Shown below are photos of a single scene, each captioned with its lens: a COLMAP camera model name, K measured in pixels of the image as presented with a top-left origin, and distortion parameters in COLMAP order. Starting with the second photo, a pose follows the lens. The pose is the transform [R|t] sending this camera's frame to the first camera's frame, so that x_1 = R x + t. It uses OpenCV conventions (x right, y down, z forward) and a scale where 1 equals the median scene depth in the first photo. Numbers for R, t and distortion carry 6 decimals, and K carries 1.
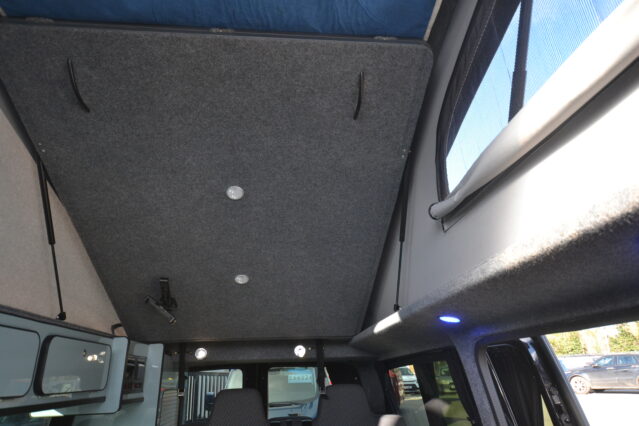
lens RADIAL K [[416.1, 0, 319.5], [0, 416.1, 213.0], [0, 0, 1]] dist [0.004249, 0.007376]
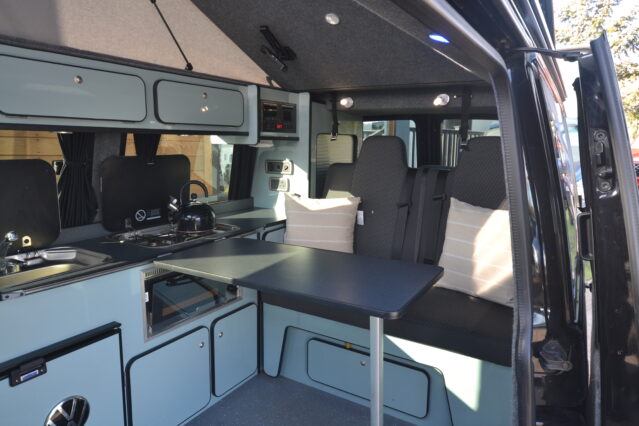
lens RADIAL K [[433.0, 0, 333.4], [0, 433.0, 210.8], [0, 0, 1]] dist [0.000881, 0.002809]
pose [[0.797416, 0.140227, -0.586911, 0.442313], [0.180142, 0.872954, 0.453322, 0.095097], [0.575914, -0.467214, 0.670846, 0.154346]]
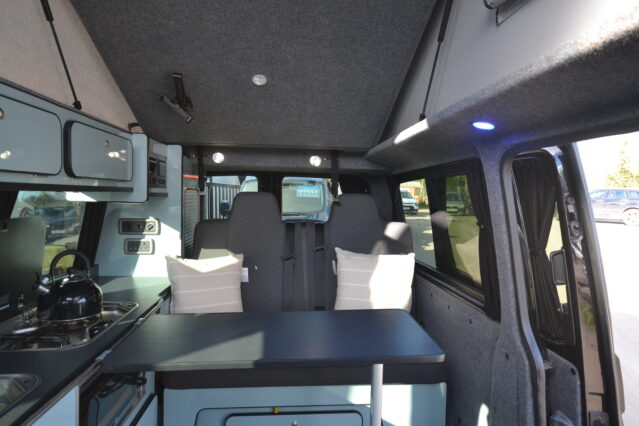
lens RADIAL K [[416.1, 0, 319.5], [0, 416.1, 213.0], [0, 0, 1]] dist [0.004249, 0.007376]
pose [[0.998524, 0.053809, -0.007317, -0.029120], [-0.046250, 0.913287, 0.404682, 0.046703], [0.028458, -0.403747, 0.914428, 0.025798]]
